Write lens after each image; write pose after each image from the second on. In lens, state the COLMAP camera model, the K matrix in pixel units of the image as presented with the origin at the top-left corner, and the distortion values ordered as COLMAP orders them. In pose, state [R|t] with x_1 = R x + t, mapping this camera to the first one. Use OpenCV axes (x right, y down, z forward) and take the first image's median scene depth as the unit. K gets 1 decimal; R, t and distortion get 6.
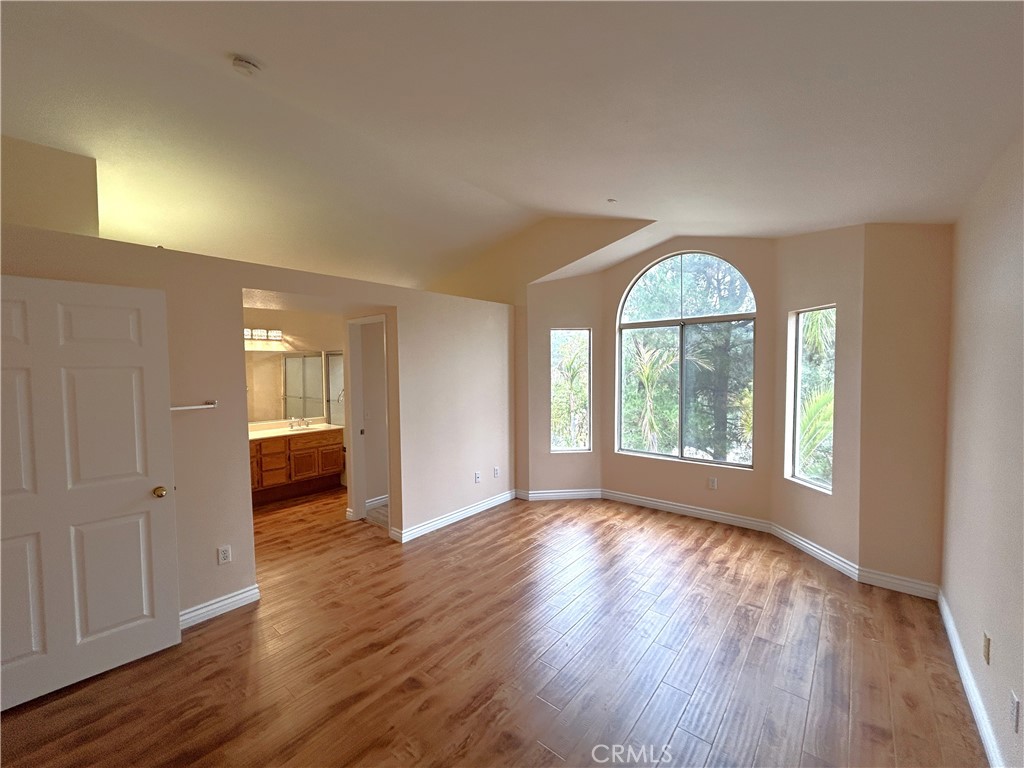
lens RADIAL K [[415.3, 0, 507.5], [0, 415.3, 383.3], [0, 0, 1]] dist [-0.001419, 0.002790]
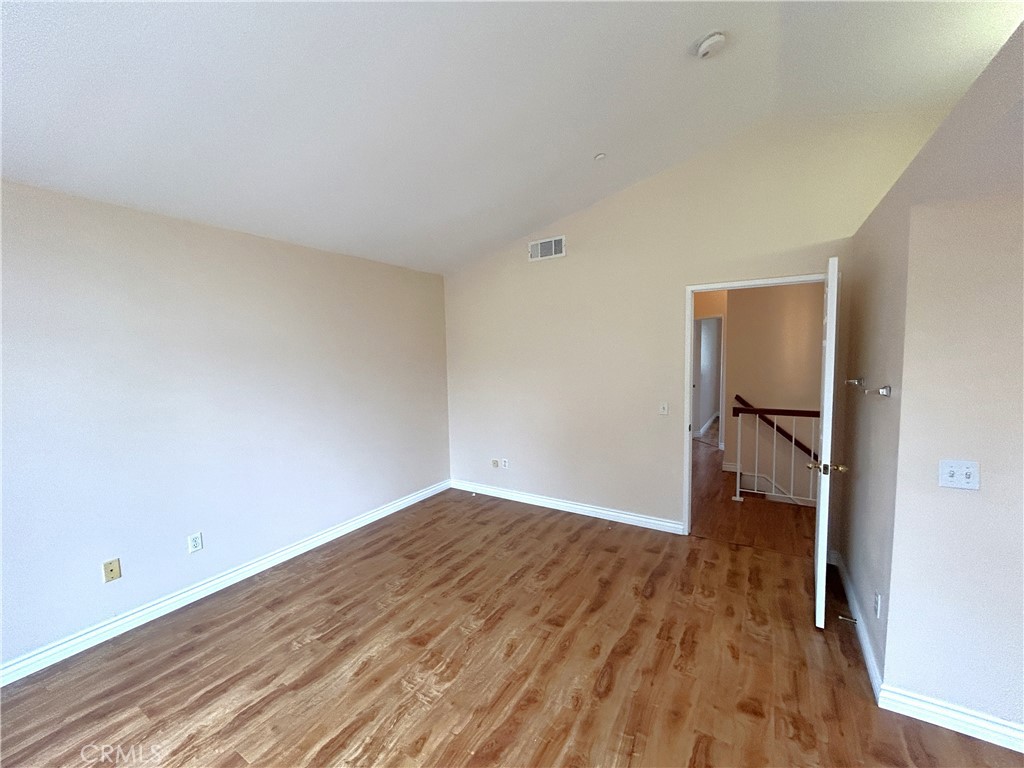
lens RADIAL K [[415.3, 0, 511.0], [0, 415.3, 387.8], [0, 0, 1]] dist [-0.001419, 0.002790]
pose [[-0.987023, 0.047746, -0.153316, 0.022618], [0.026421, 0.990048, 0.138227, -0.047093], [0.158390, 0.132382, -0.978462, 1.072802]]
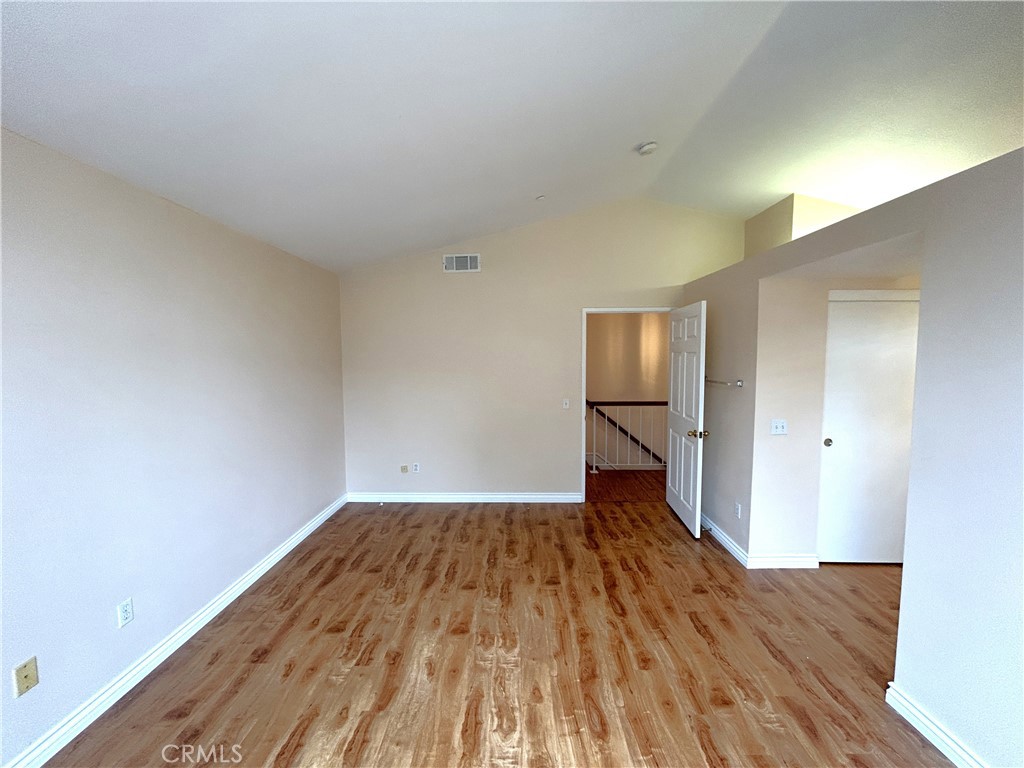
lens RADIAL K [[415.3, 0, 512.6], [0, 415.3, 388.4], [0, 0, 1]] dist [-0.001419, 0.002790]
pose [[-0.767965, 0.071097, -0.636534, 0.381786], [-0.014527, 0.991631, 0.128286, -0.053702], [0.640328, 0.107766, -0.760504, 1.008731]]
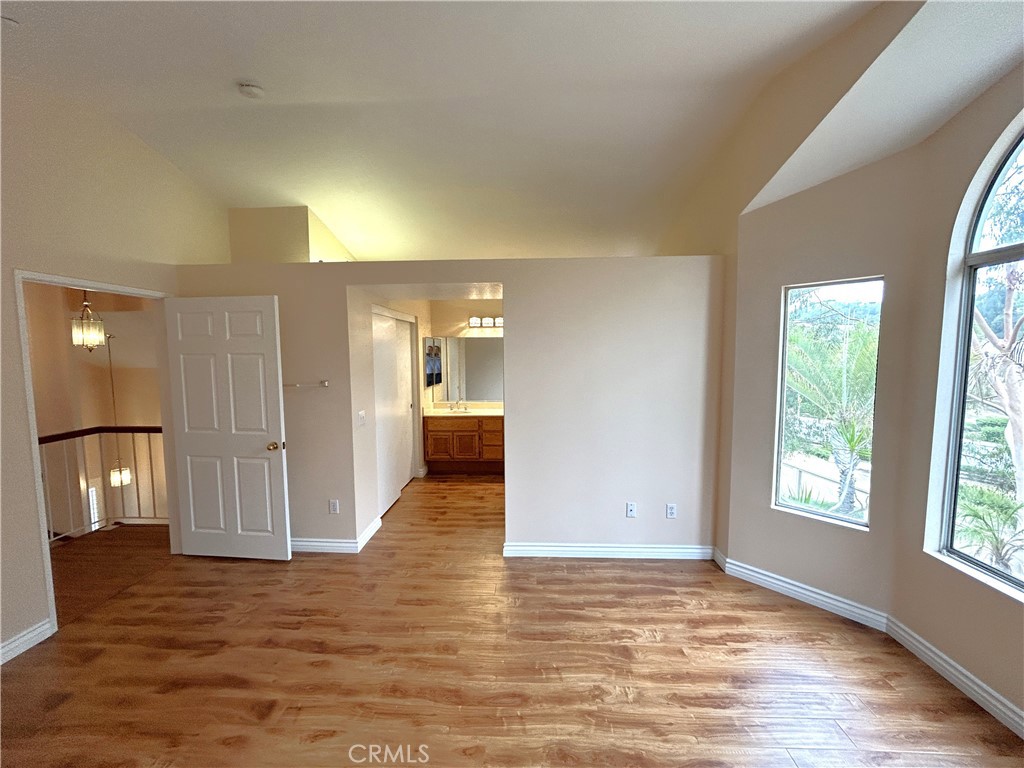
lens RADIAL K [[415.3, 0, 511.8], [0, 415.3, 383.3], [0, 0, 1]] dist [-0.001419, 0.002790]
pose [[0.610342, 0.069068, -0.789121, 0.402704], [-0.036155, 0.997582, 0.059350, -0.028976], [0.791313, -0.007693, 0.611363, 0.463054]]
